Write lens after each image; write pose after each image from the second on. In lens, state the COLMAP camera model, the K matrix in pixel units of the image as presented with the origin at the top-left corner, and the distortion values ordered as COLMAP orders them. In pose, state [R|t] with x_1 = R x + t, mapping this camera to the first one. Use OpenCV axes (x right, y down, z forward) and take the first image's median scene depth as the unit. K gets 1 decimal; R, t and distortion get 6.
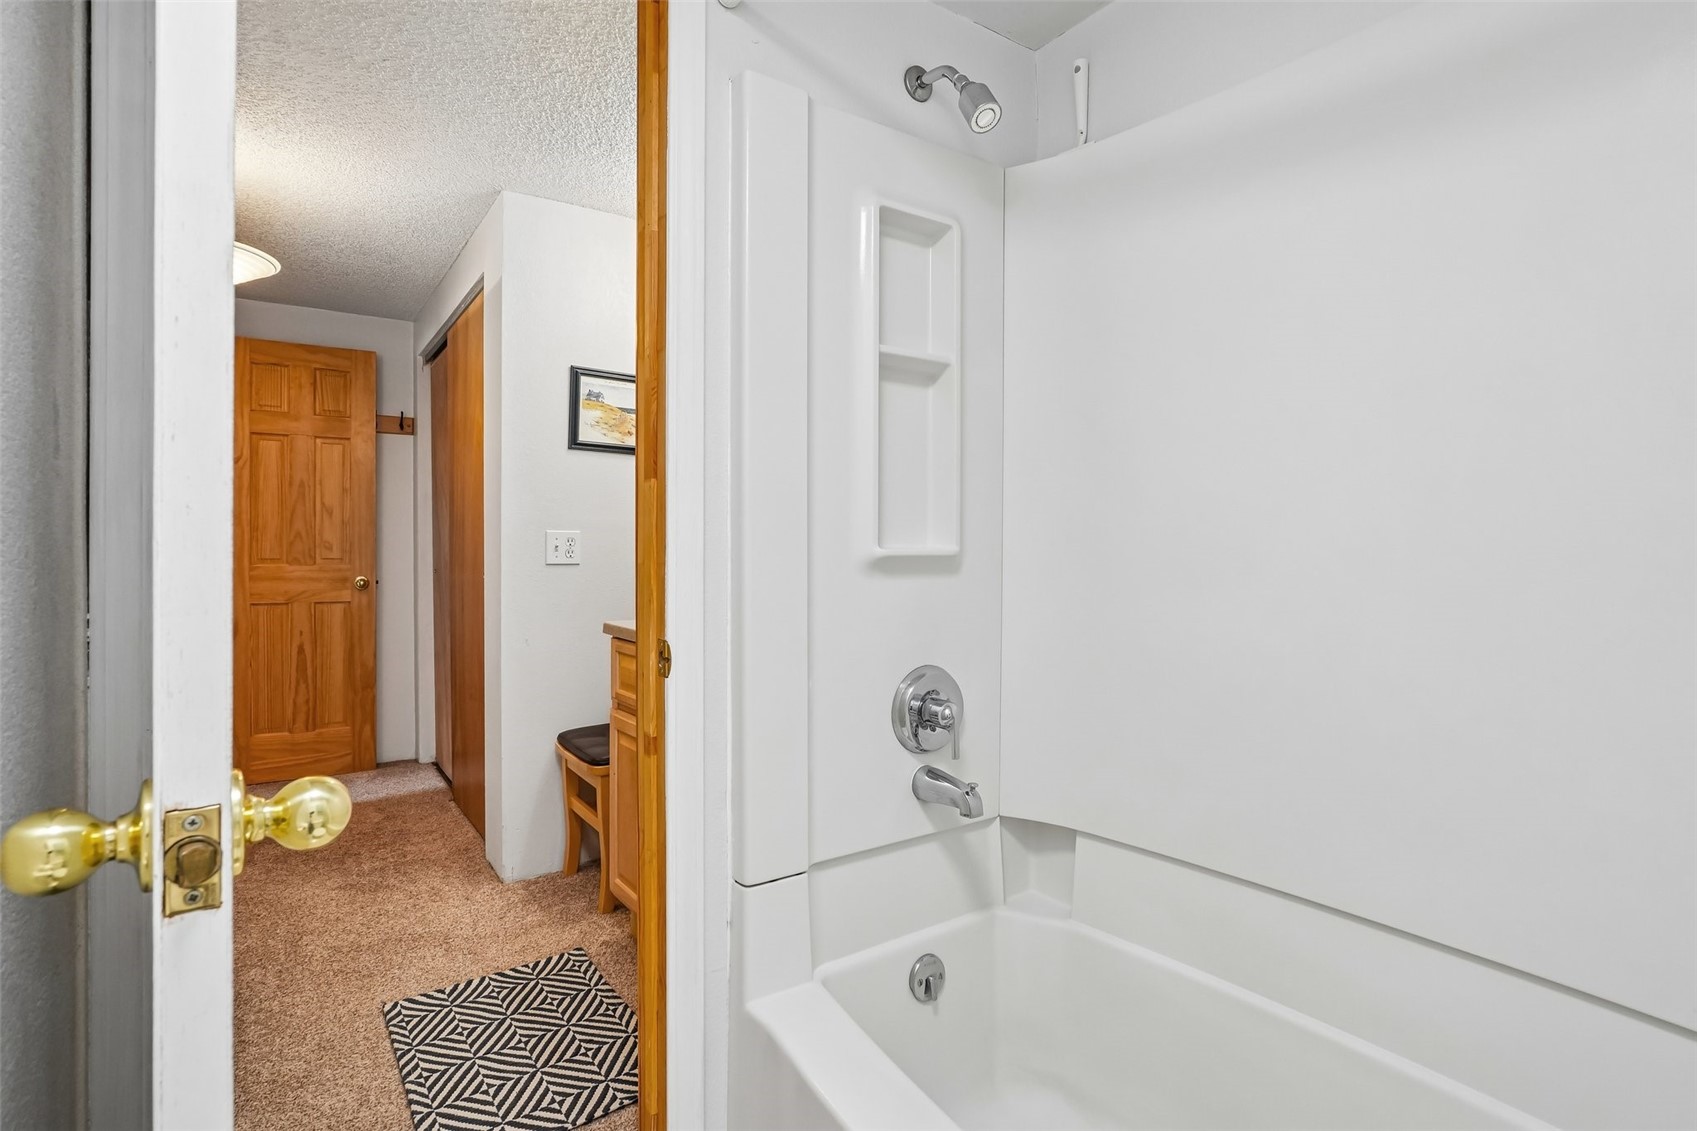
lens RADIAL K [[830.1, 0, 854.8], [0, 830.1, 562.3], [0, 0, 1]] dist [-0.025587, 0.008810]
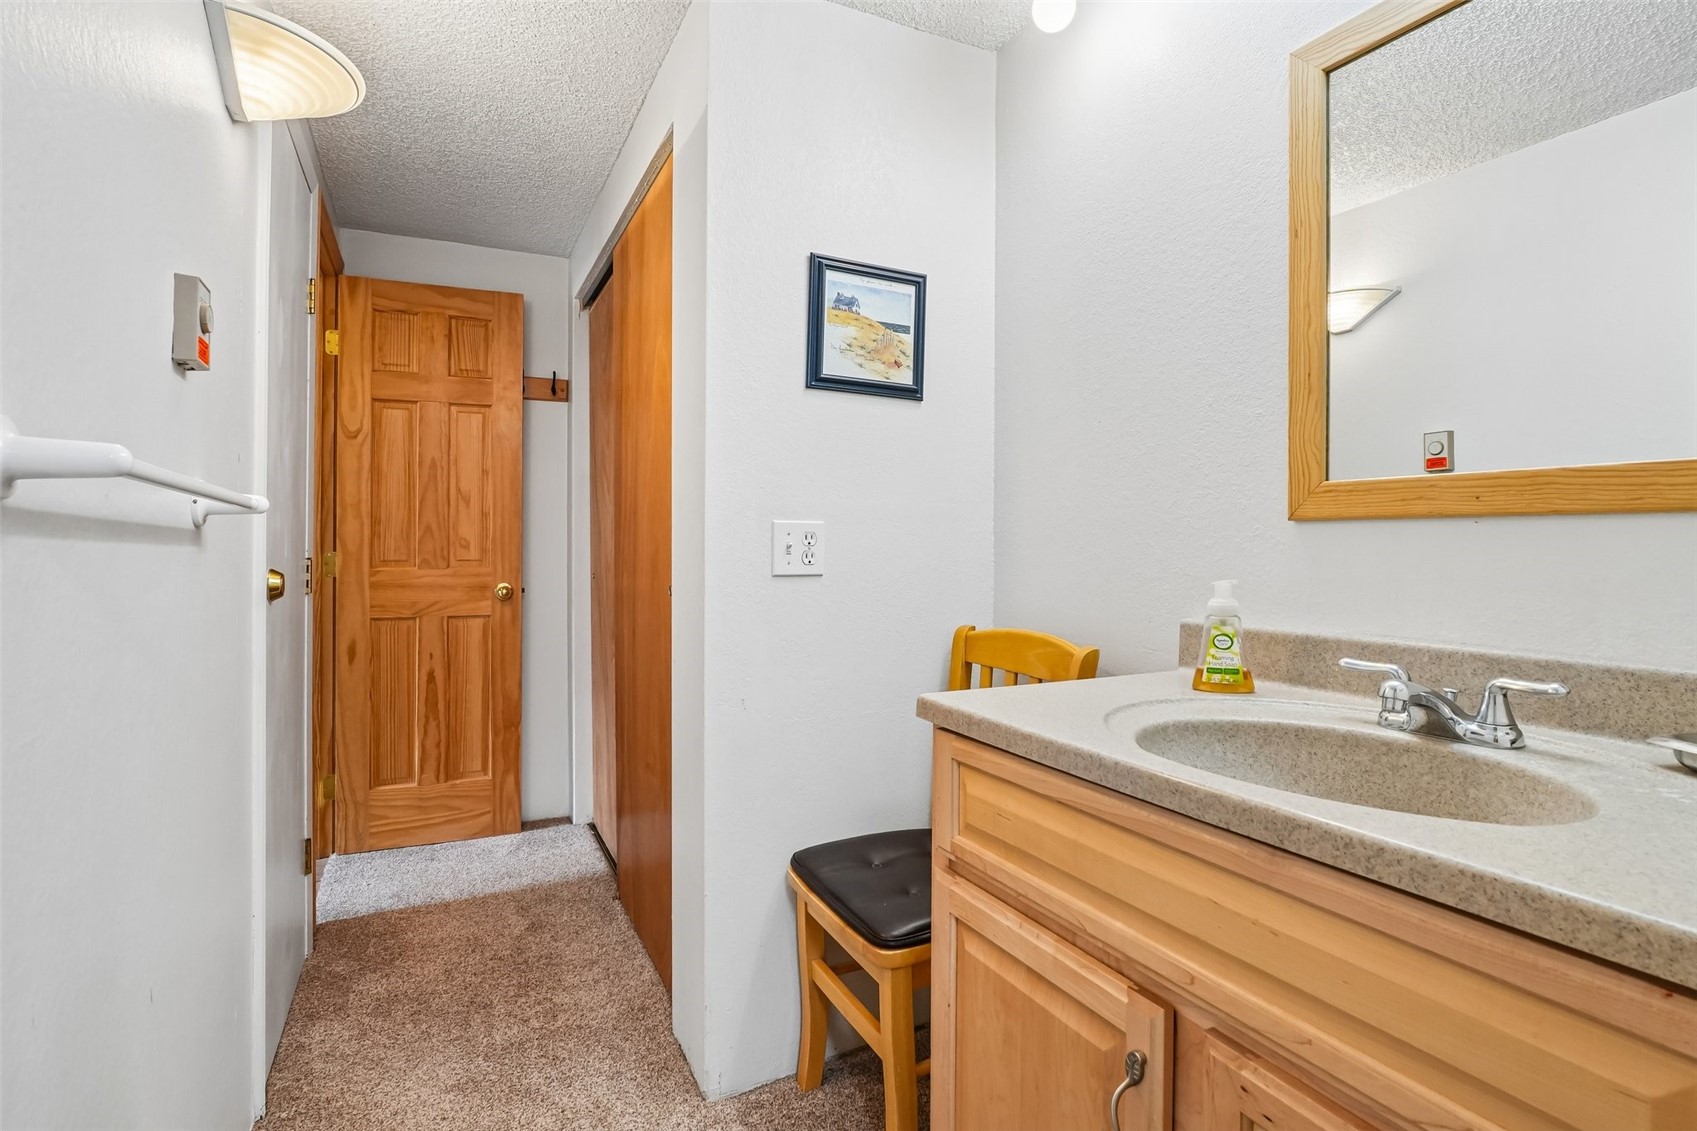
lens RADIAL K [[830.1, 0, 849.9], [0, 830.1, 549.8], [0, 0, 1]] dist [-0.025587, 0.008810]
pose [[0.987267, 0.000780, -0.159070, -0.161354], [-0.002143, 0.999962, -0.008395, -0.008688], [0.159058, 0.008629, 0.987232, 0.296659]]
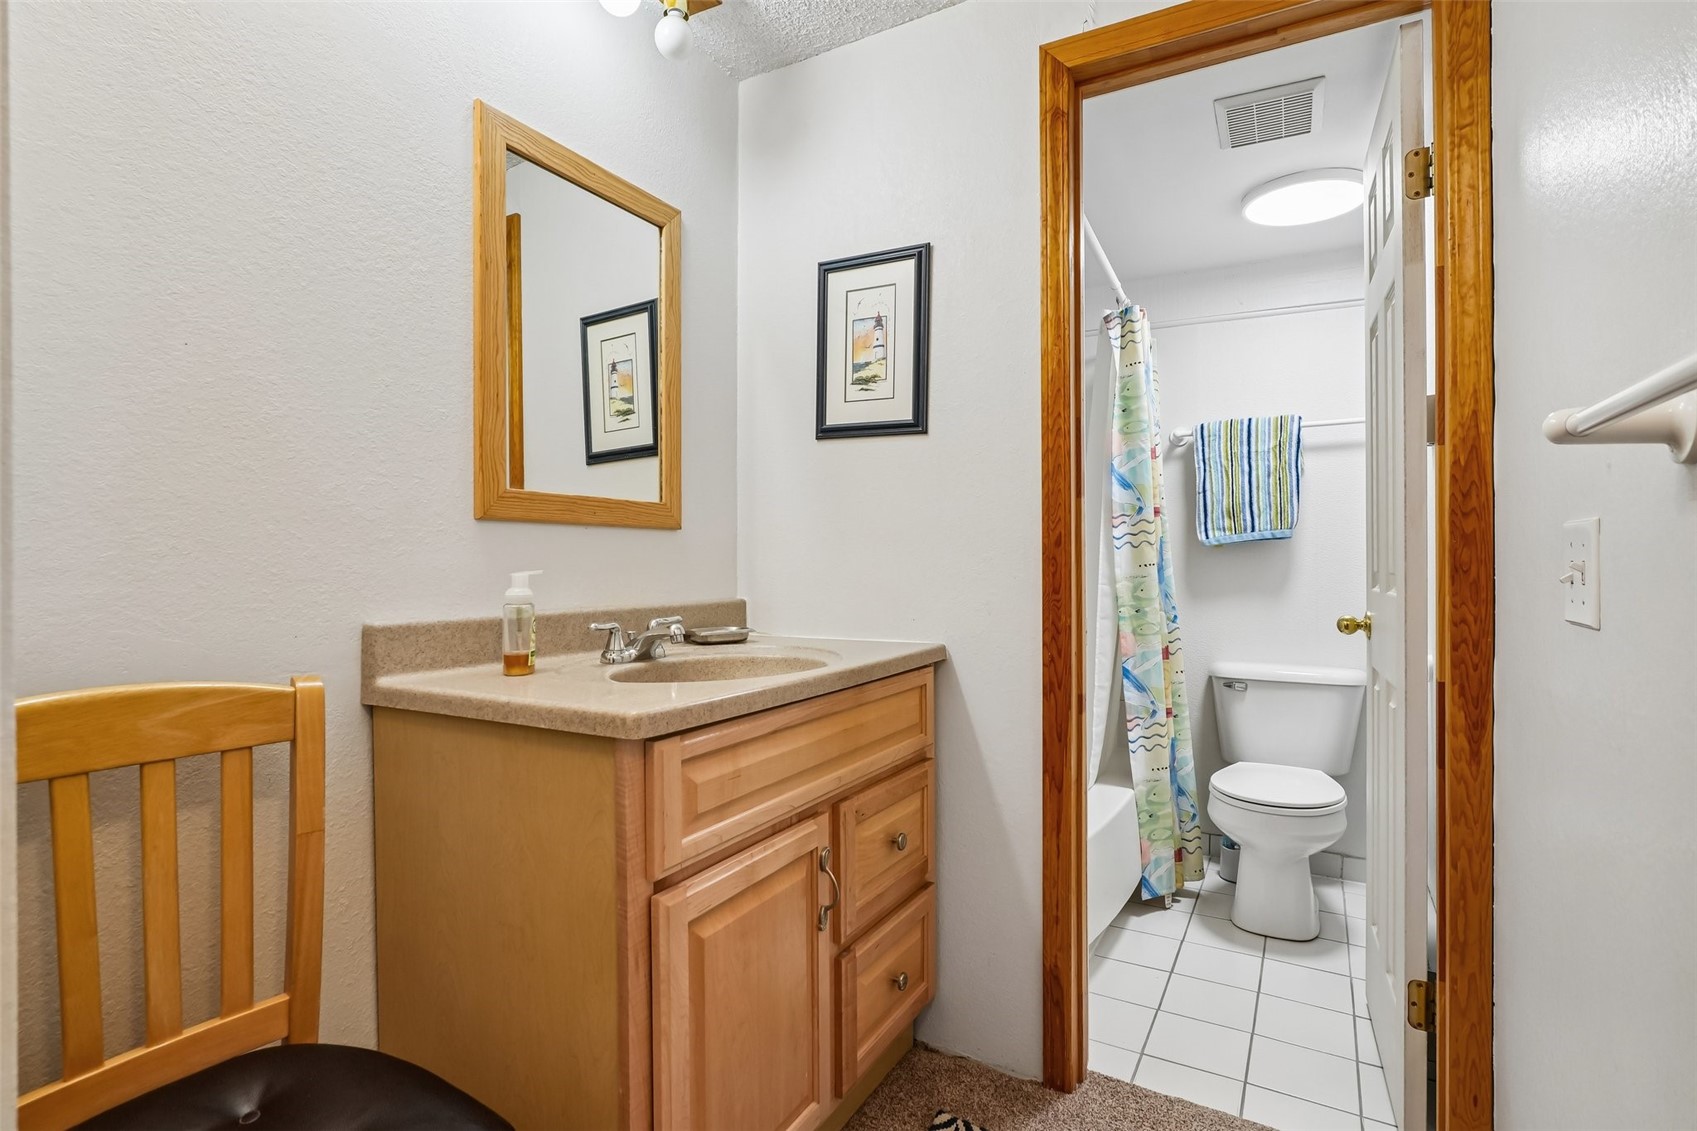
lens RADIAL K [[830.1, 0, 853.1], [0, 830.1, 565.9], [0, 0, 1]] dist [-0.025587, 0.008810]
pose [[-0.425305, -0.004875, 0.905037, -0.549368], [0.012082, 0.999866, 0.011063, -0.003074], [-0.904970, 0.015639, -0.425189, 0.788748]]
